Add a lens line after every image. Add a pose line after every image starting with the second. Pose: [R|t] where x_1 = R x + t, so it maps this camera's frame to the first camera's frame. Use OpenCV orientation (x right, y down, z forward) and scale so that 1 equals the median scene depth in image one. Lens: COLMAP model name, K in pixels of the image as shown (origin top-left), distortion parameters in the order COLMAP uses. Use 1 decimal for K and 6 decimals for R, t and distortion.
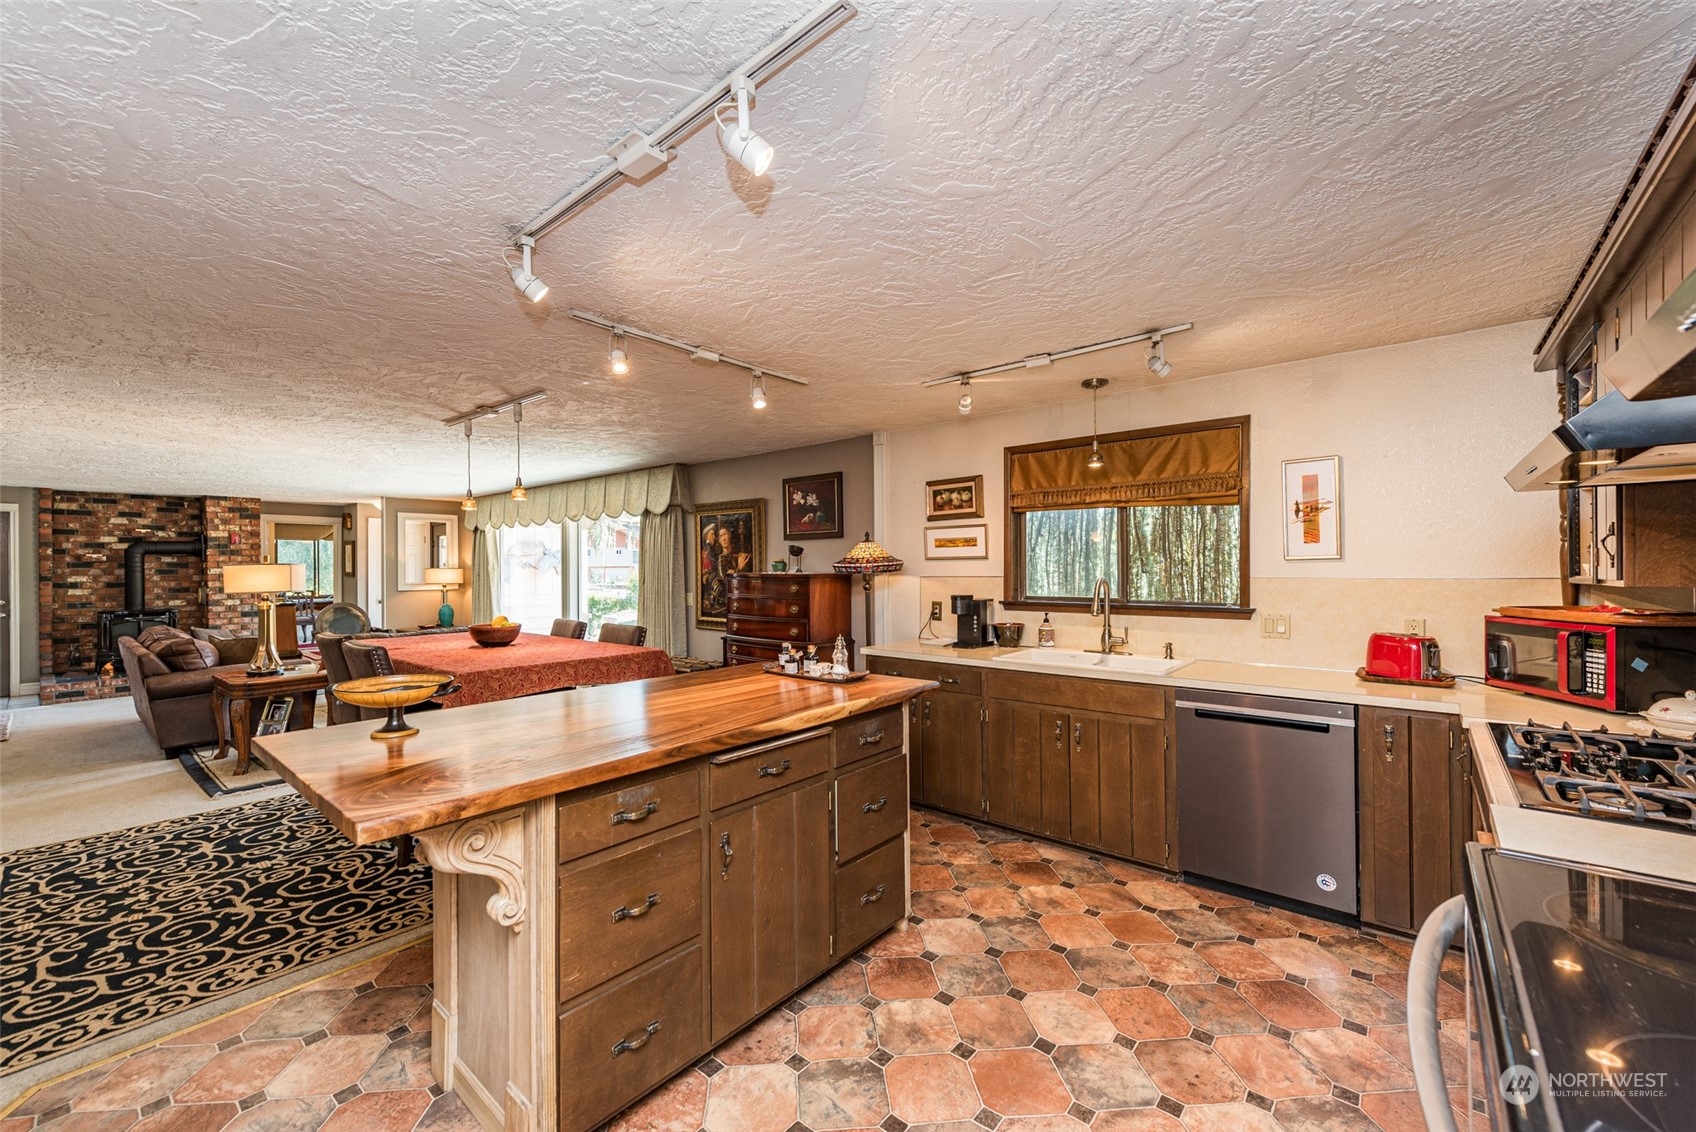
lens RADIAL K [[670.4, 0, 840.1], [0, 670.4, 568.9], [0, 0, 1]] dist [0.002660, -0.000204]
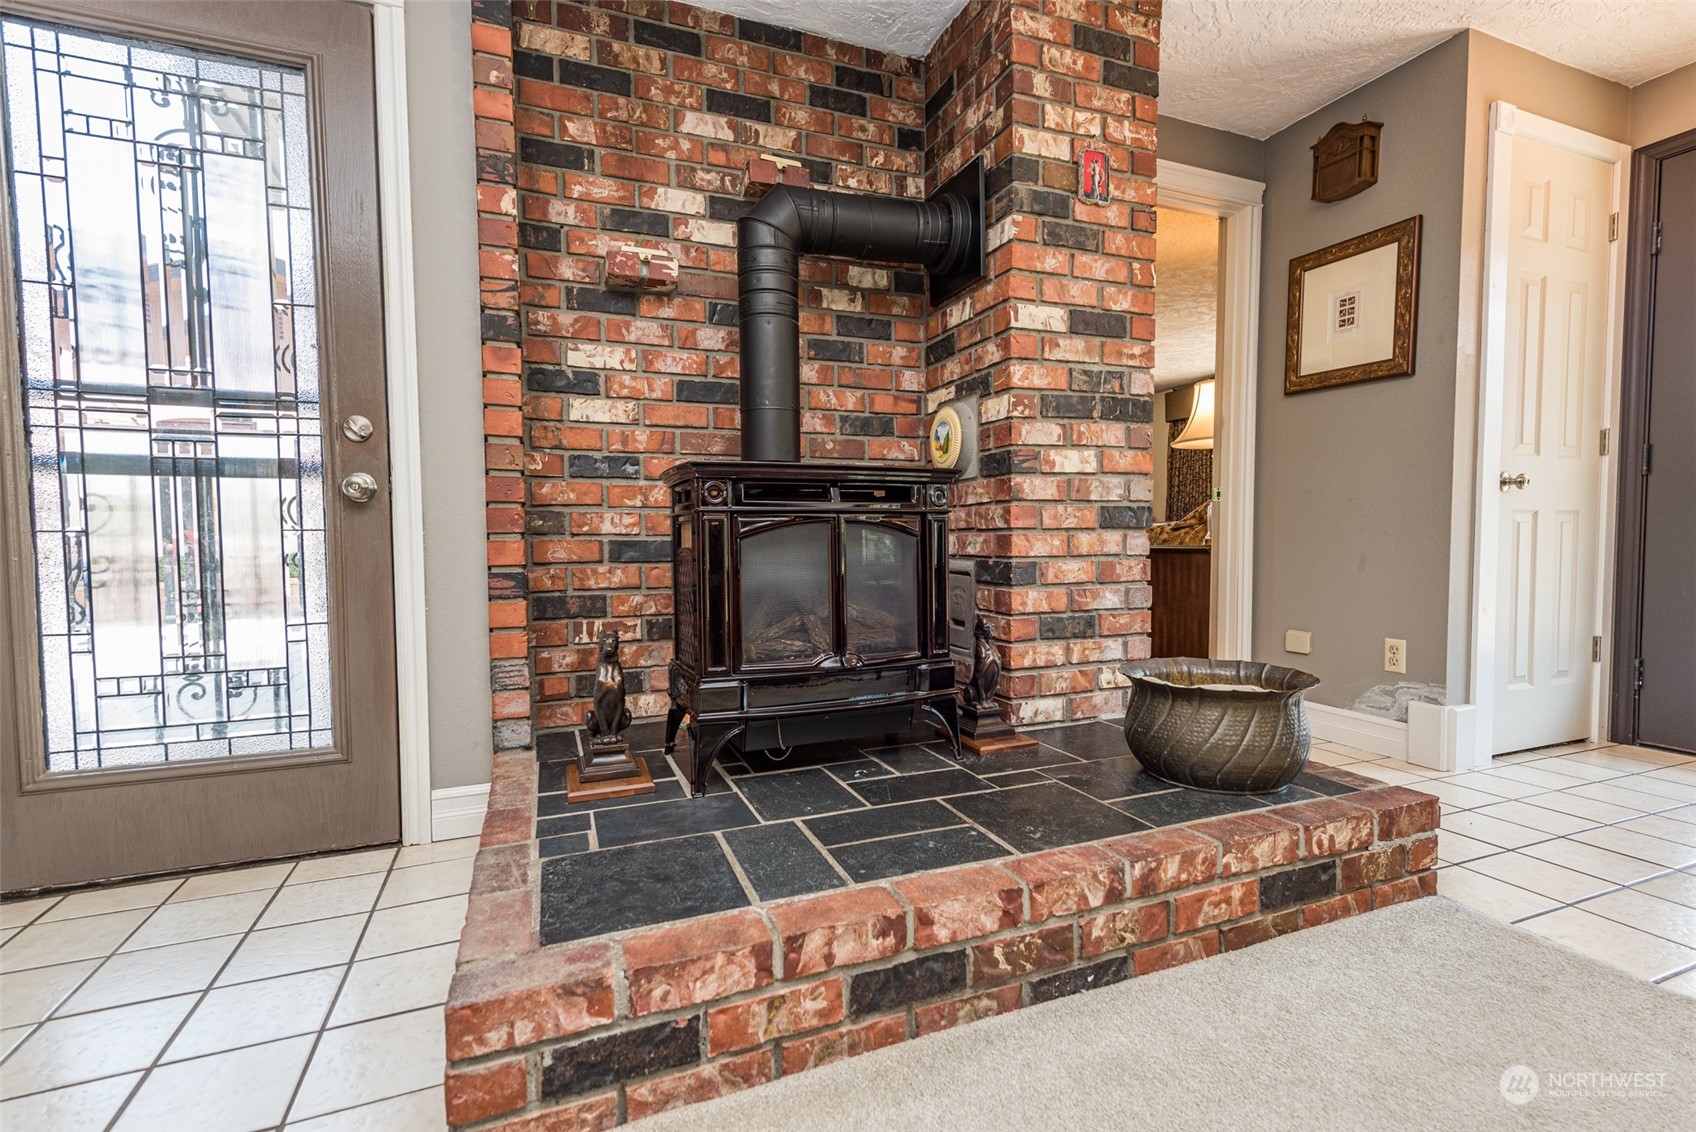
lens RADIAL K [[746.7, 0, 845.5], [0, 746.7, 566.7], [0, 0, 1]] dist [0.005360, -0.000011]
pose [[0.880981, 0.019683, -0.472742, -0.904123], [0.003363, 0.998849, 0.047855, 0.077057], [0.473140, -0.043749, 0.879900, 0.782870]]
